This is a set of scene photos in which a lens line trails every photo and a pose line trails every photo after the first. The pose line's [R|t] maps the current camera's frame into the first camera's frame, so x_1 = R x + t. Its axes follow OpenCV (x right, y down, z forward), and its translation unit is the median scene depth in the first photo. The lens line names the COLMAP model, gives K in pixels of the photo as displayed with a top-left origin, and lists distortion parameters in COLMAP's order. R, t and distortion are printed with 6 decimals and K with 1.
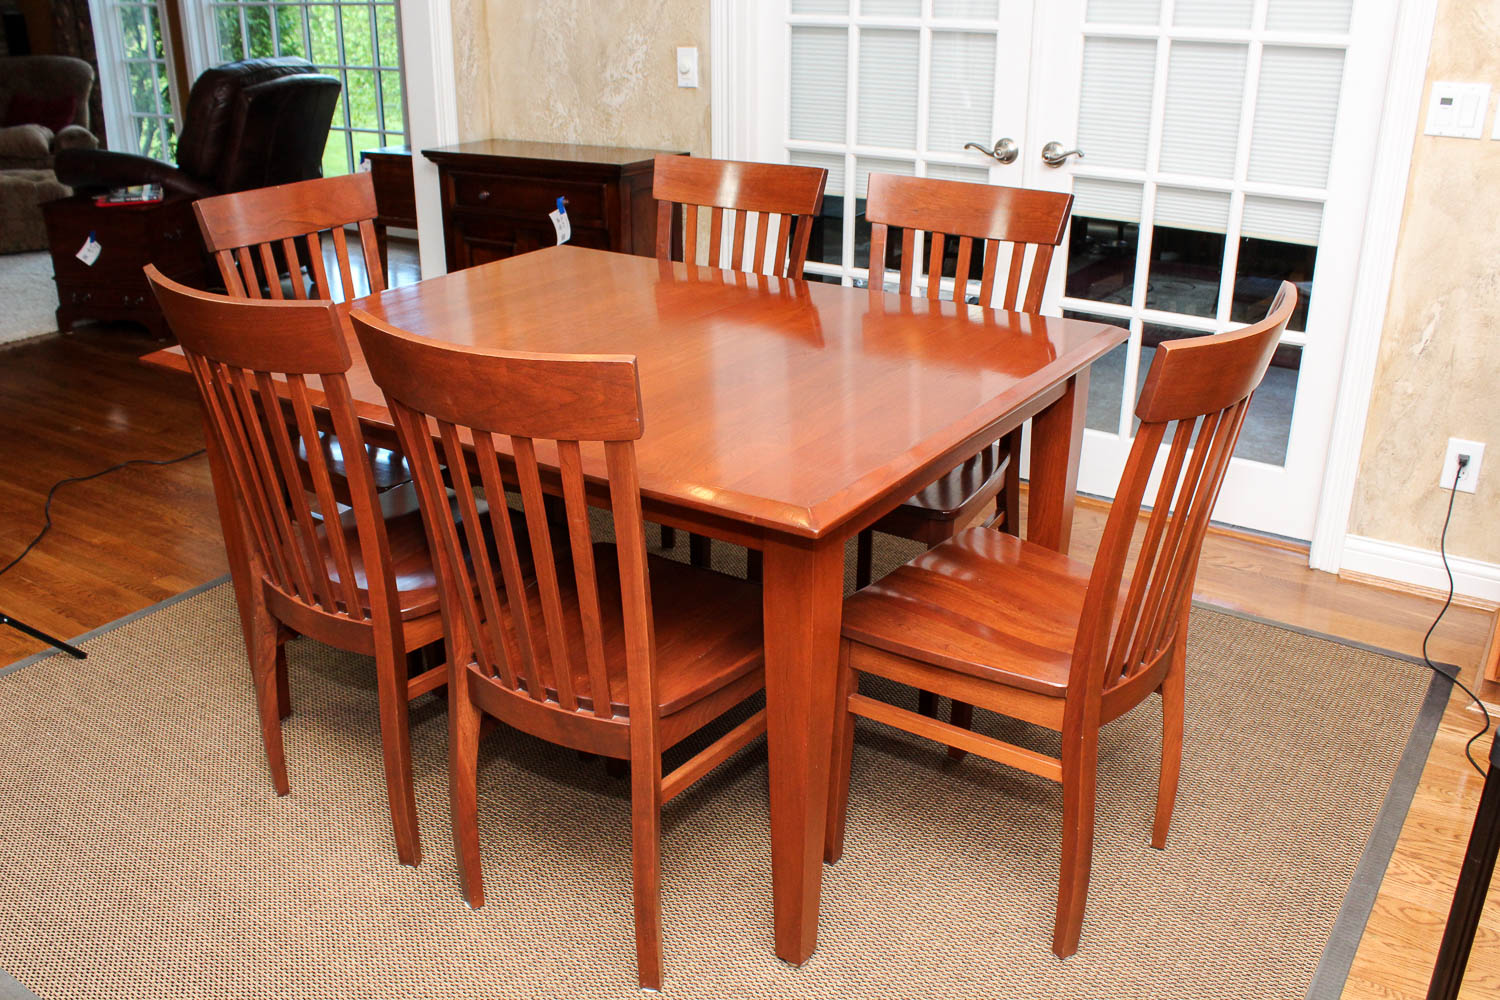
lens RADIAL K [[1370.1, 0, 750.0], [0, 1370.1, 500.0], [0, 0, 1]] dist [0.002619, 0.000437]
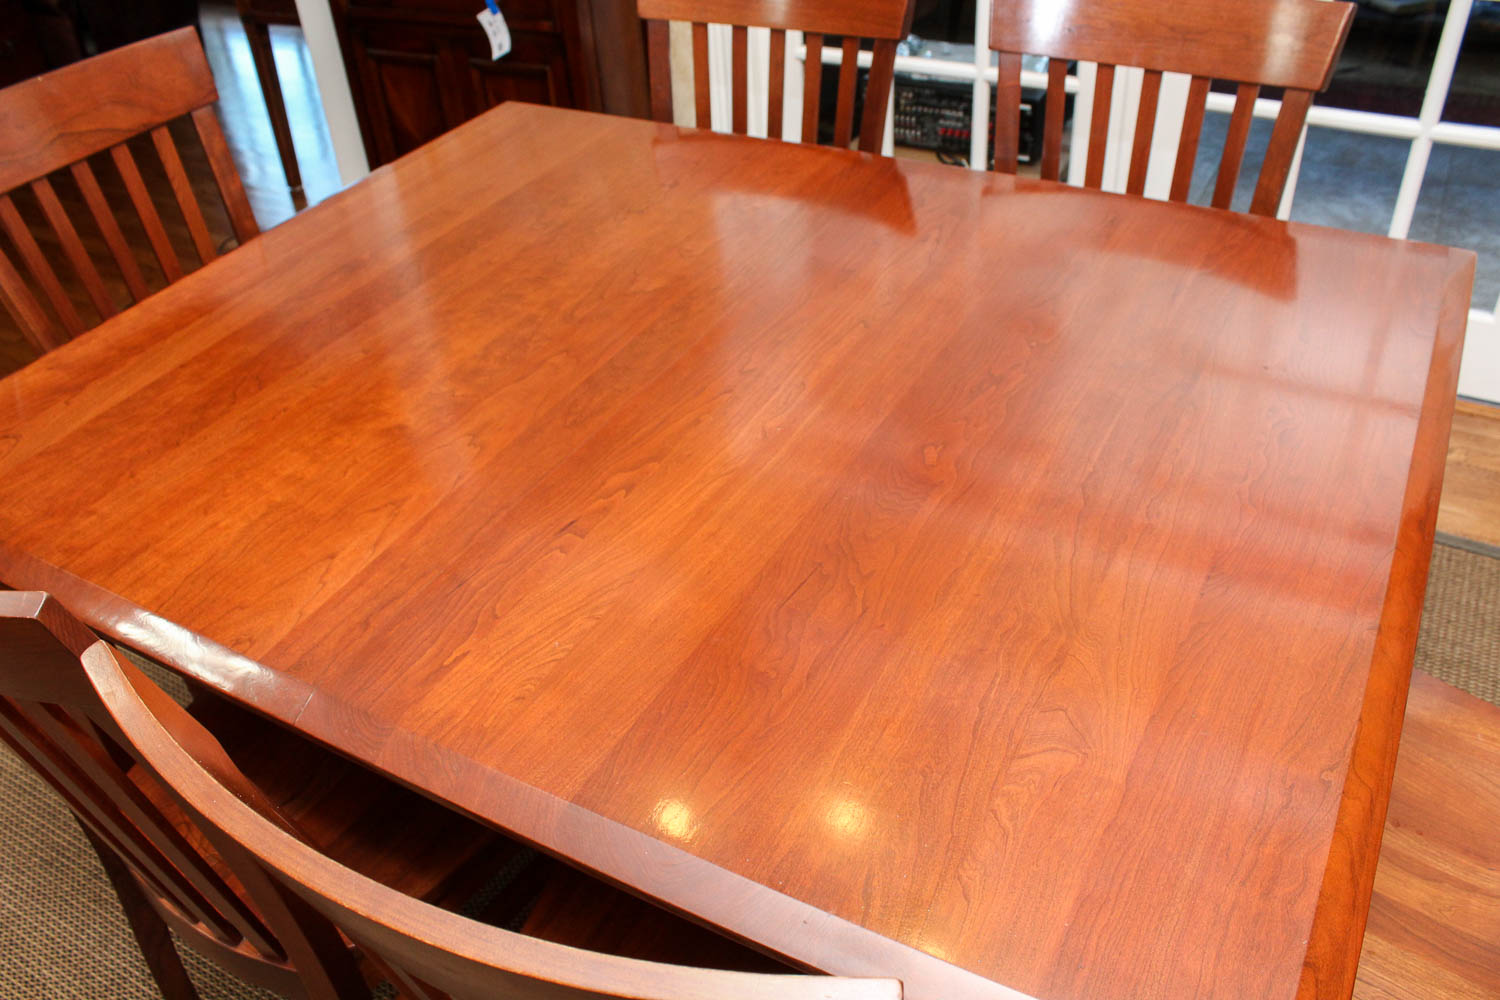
lens RADIAL K [[1220.4, 0, 750.0], [0, 1220.4, 500.0], [0, 0, 1]] dist [-0.010088, -0.004067]
pose [[0.995079, -0.094339, 0.030298, -0.049057], [0.083048, 0.960865, 0.264274, -0.128279], [-0.054044, -0.260458, 0.963971, 0.320190]]
